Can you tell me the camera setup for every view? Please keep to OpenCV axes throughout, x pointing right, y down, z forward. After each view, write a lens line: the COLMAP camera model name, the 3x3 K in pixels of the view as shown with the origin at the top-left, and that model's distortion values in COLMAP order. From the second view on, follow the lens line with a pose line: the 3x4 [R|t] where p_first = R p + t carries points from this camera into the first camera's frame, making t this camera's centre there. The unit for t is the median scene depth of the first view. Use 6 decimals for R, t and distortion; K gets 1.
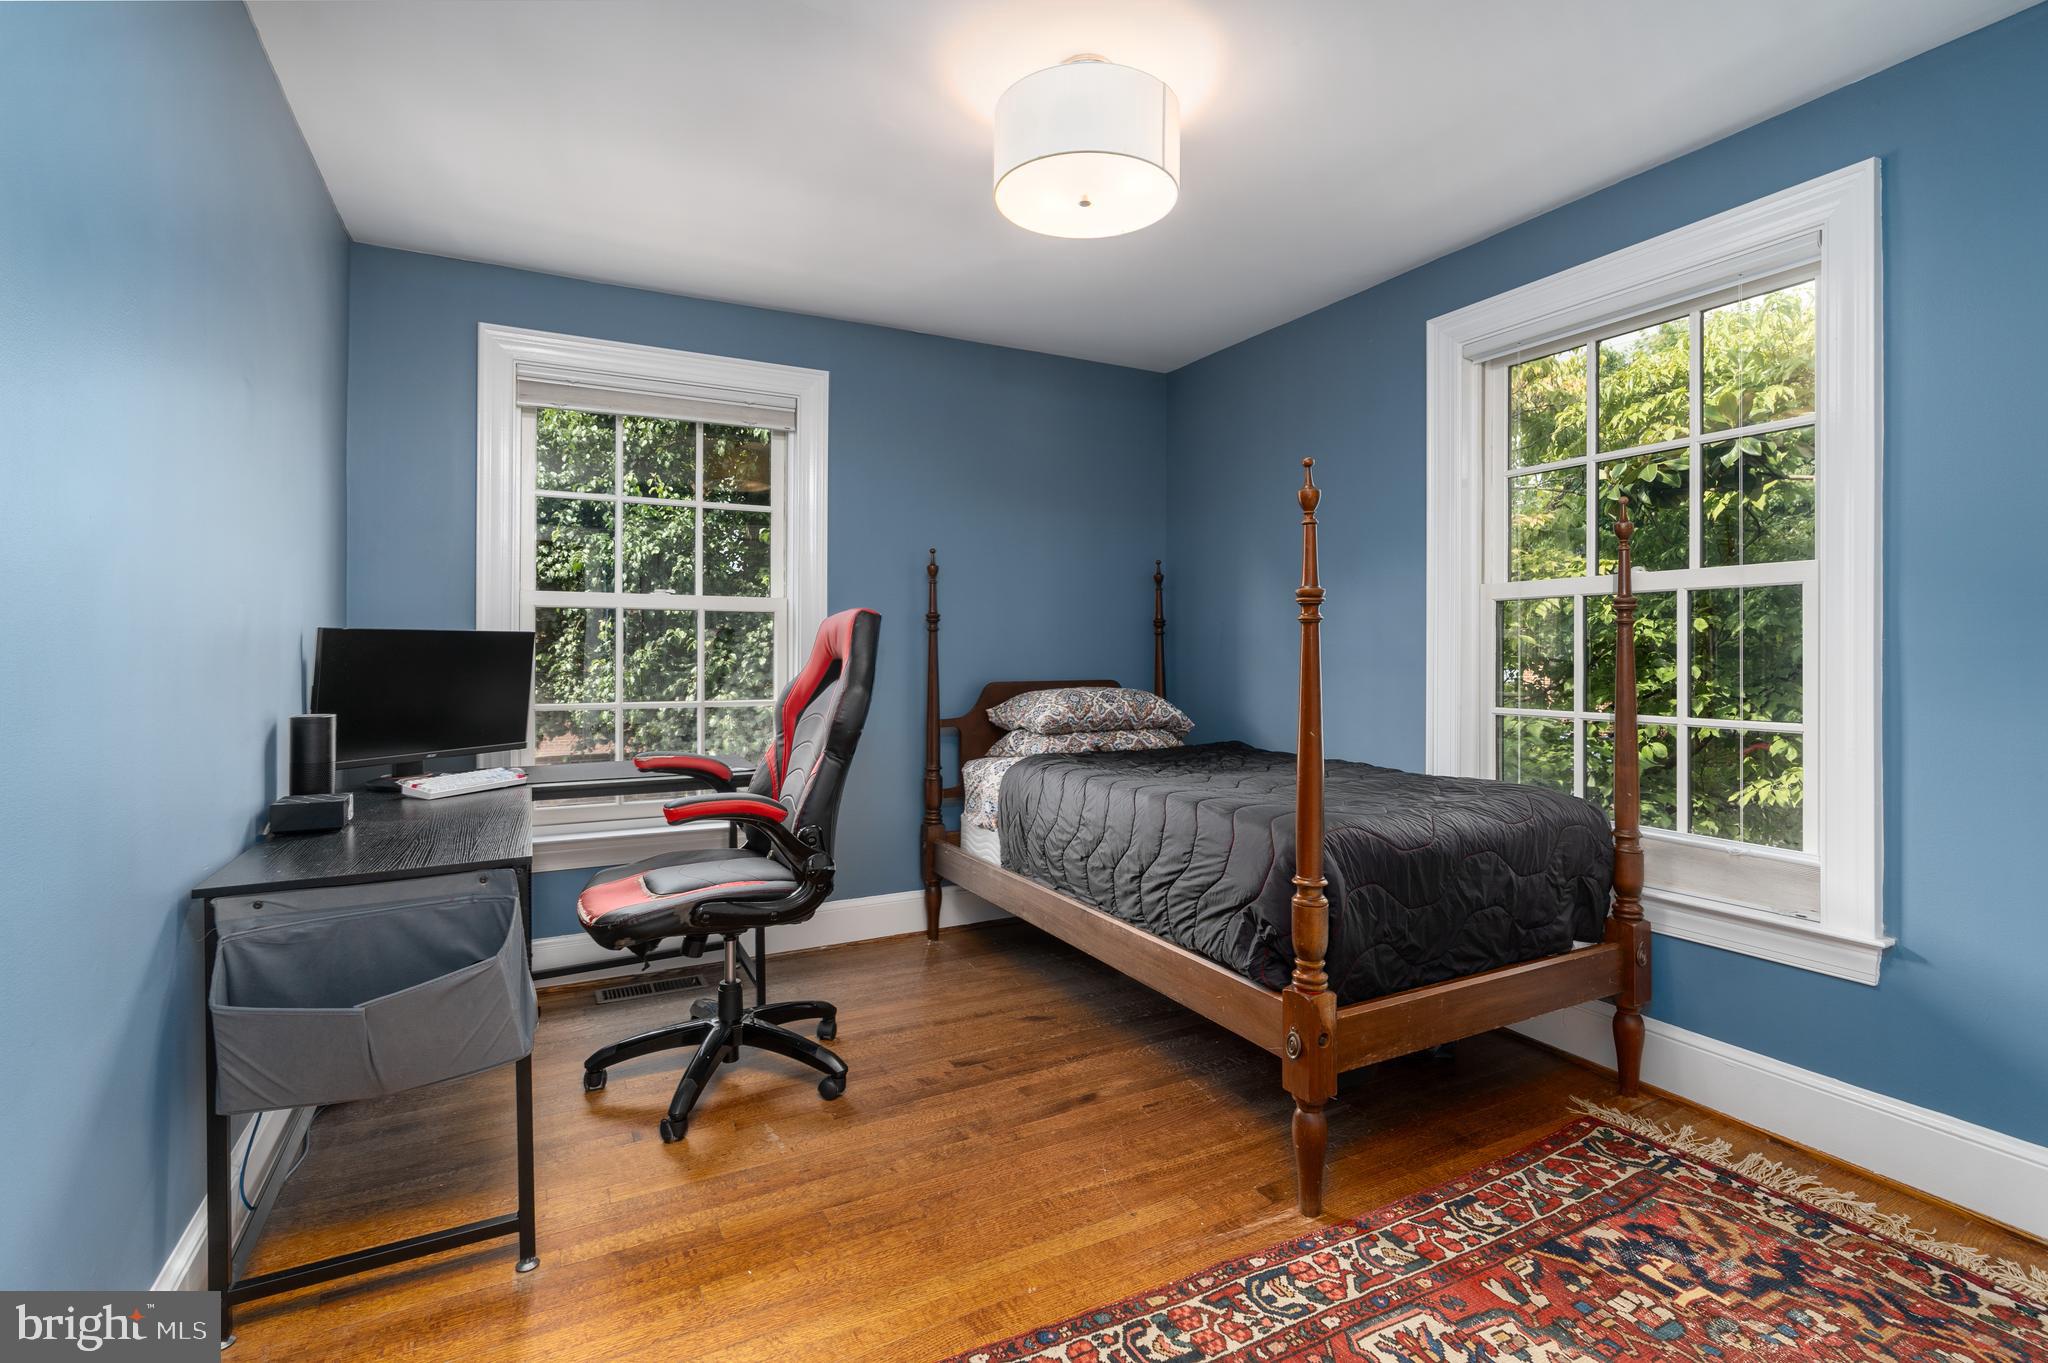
lens RADIAL K [[927.9, 0, 1022.7], [0, 927.9, 673.9], [0, 0, 1]] dist [-0.004391, 0.000460]
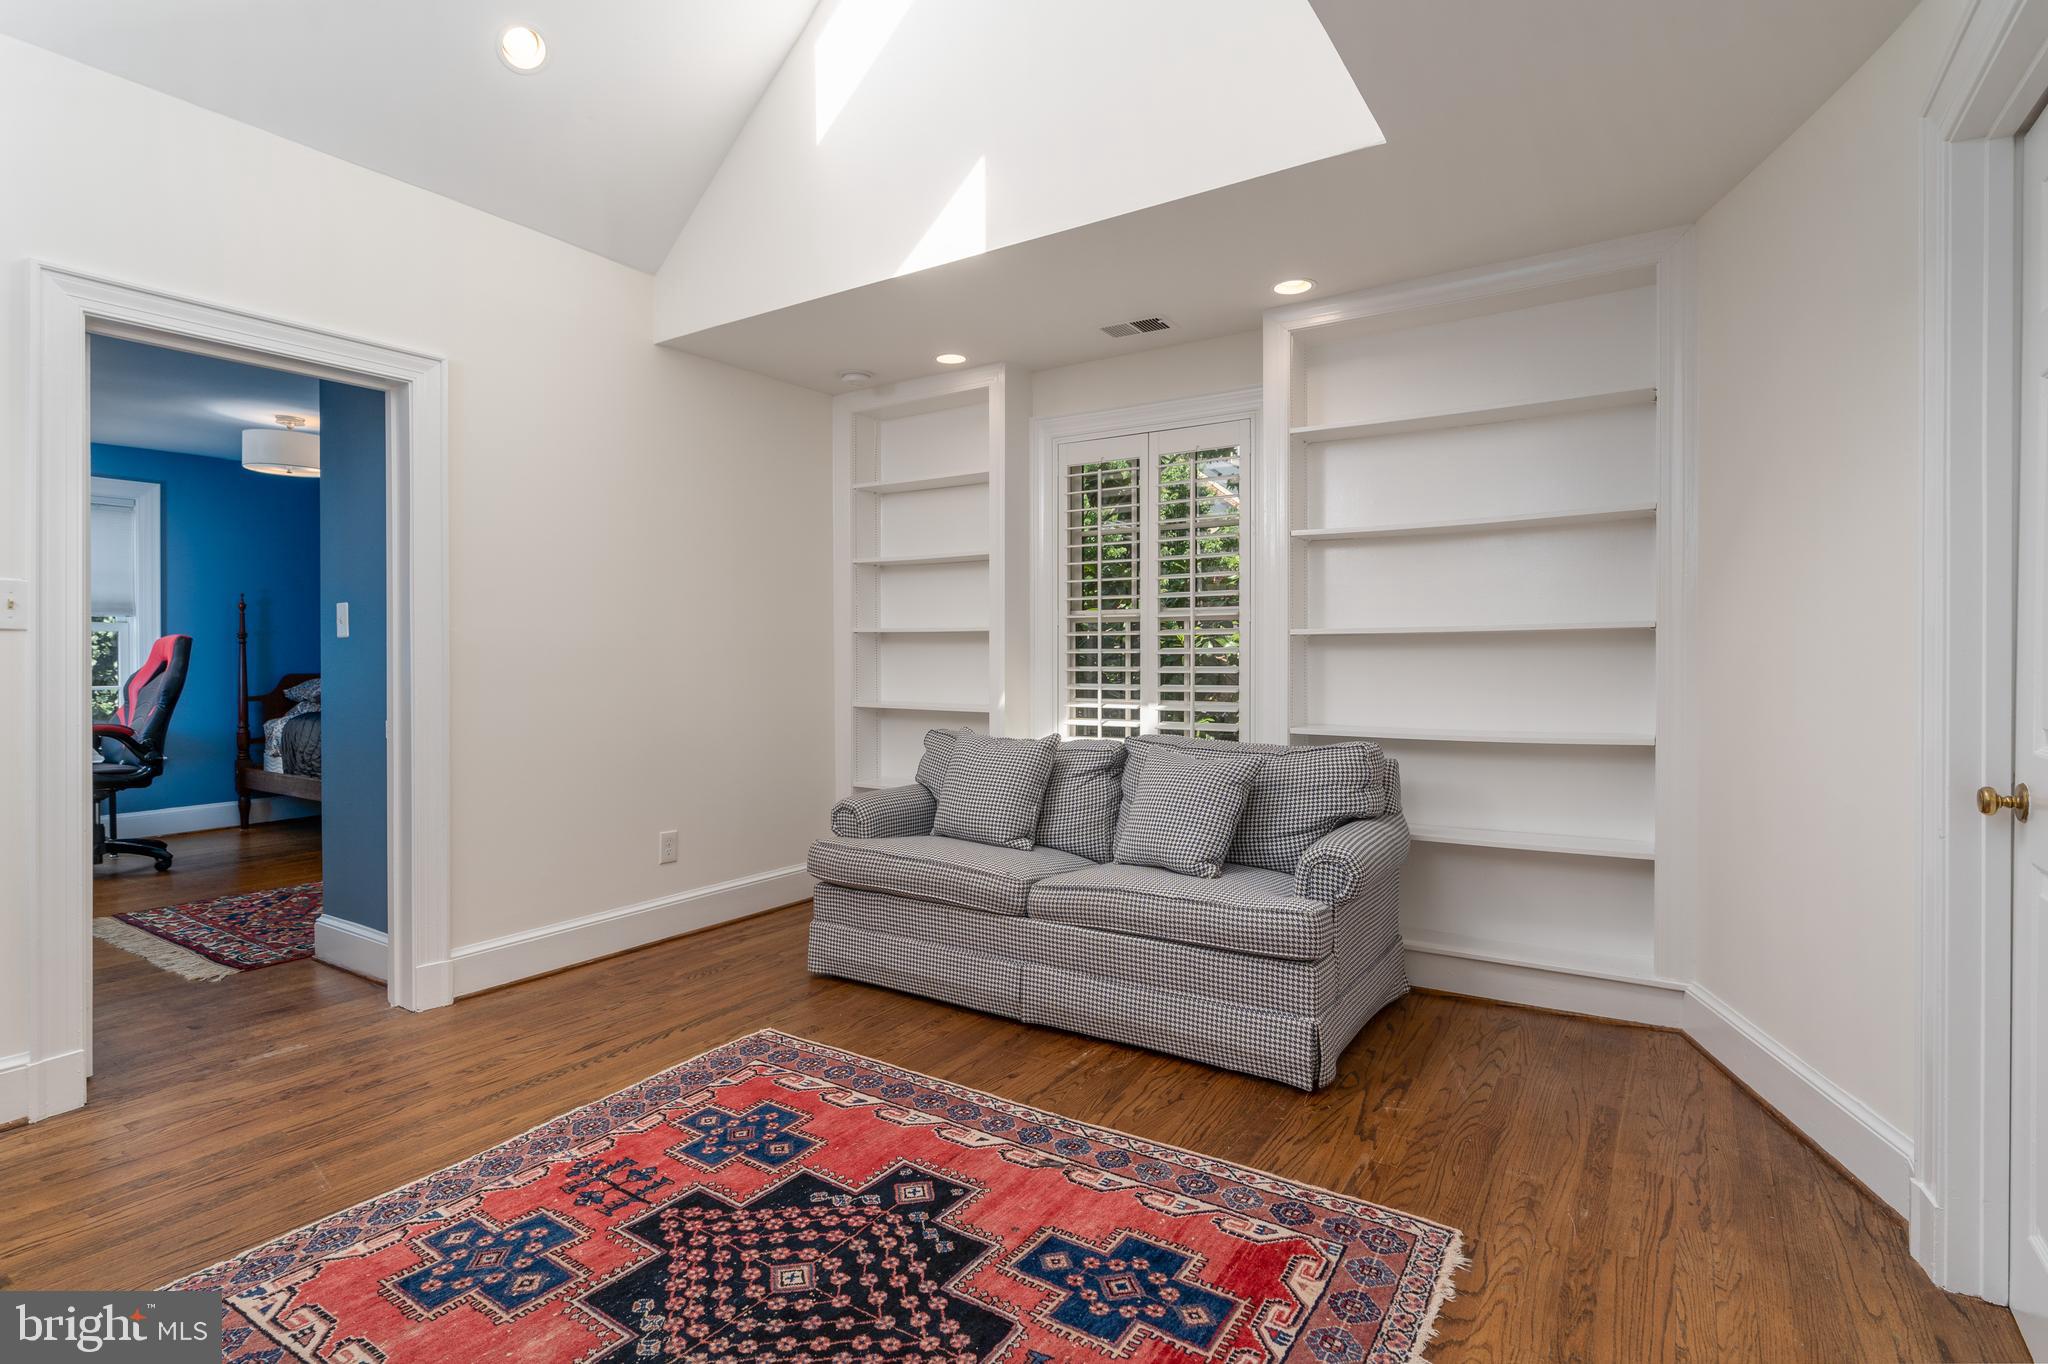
lens RADIAL K [[995.5, 0, 1023.6], [0, 995.5, 676.0], [0, 0, 1]] dist [-0.005039, -0.000175]
pose [[0.876978, -0.008560, 0.480454, 0.291422], [0.001292, 0.999880, 0.015455, -0.014507], [-0.480529, -0.012933, 0.876883, -1.300442]]
